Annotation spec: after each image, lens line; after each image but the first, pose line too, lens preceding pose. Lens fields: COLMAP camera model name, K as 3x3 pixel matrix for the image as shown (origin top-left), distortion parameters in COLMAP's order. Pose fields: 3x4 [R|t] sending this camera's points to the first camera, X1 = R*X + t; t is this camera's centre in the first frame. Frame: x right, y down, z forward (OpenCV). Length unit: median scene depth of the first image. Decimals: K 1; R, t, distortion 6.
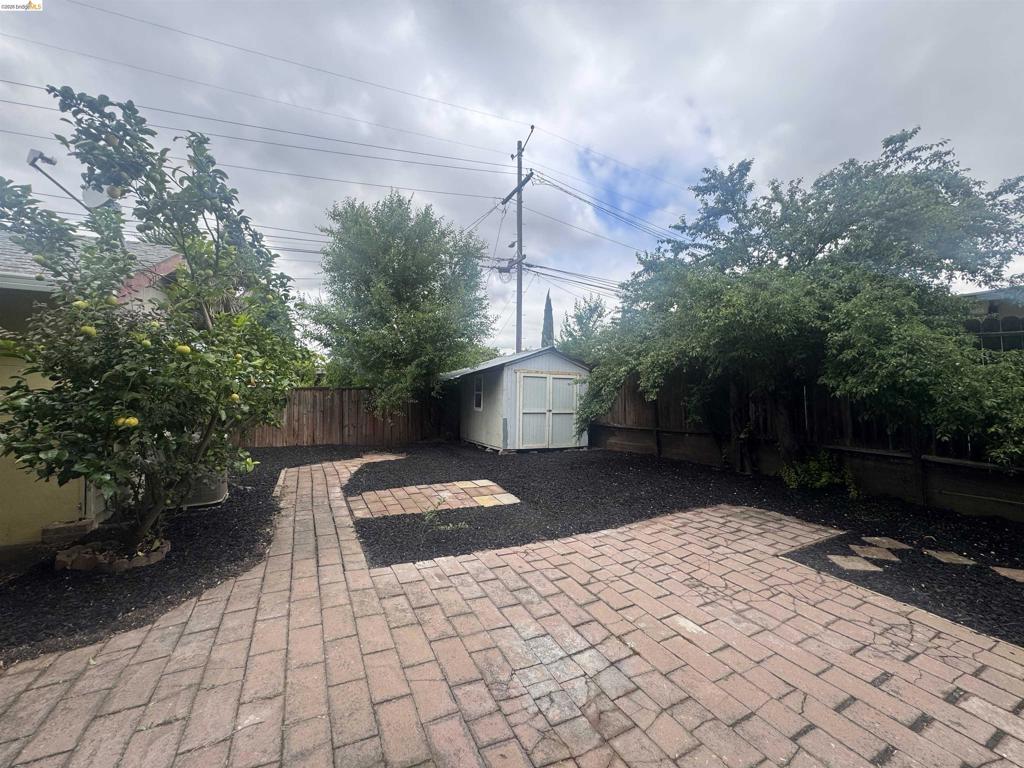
lens RADIAL K [[407.4, 0, 511.5], [0, 407.4, 385.2], [0, 0, 1]] dist [-0.003667, 0.001079]
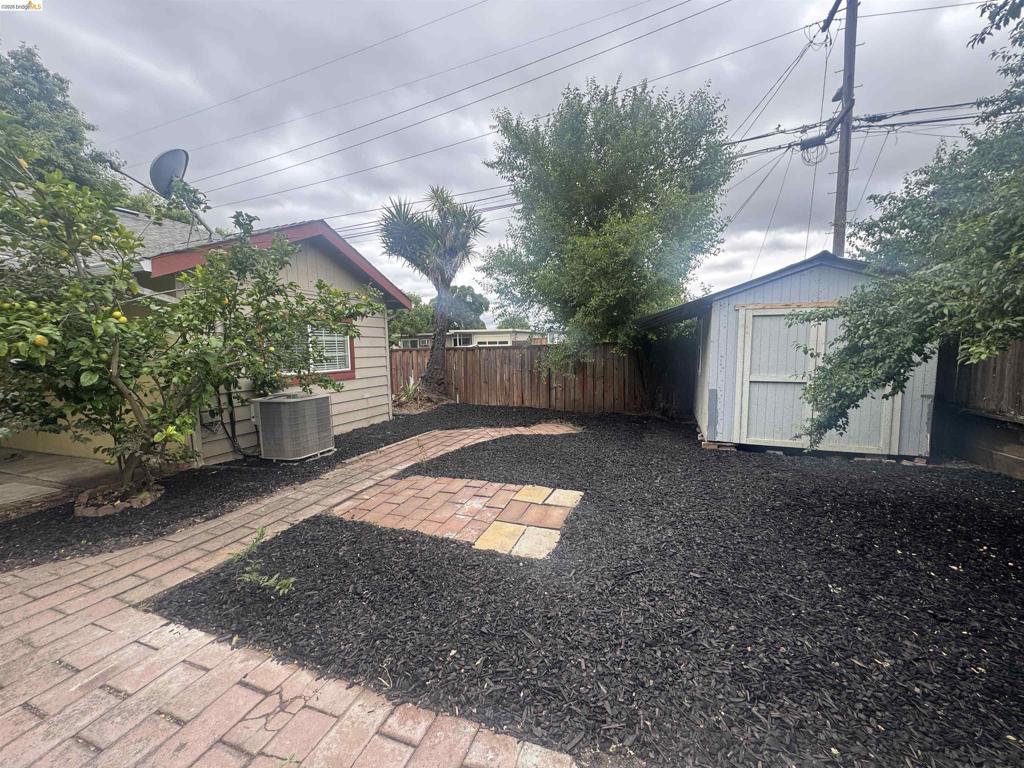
lens RADIAL K [[407.4, 0, 509.9], [0, 407.4, 382.8], [0, 0, 1]] dist [-0.003667, 0.001079]
pose [[0.681893, 0.039854, -0.730366, 0.387567], [0.032773, 0.995847, 0.084939, 0.020383], [0.730718, -0.081856, 0.677755, 0.678911]]
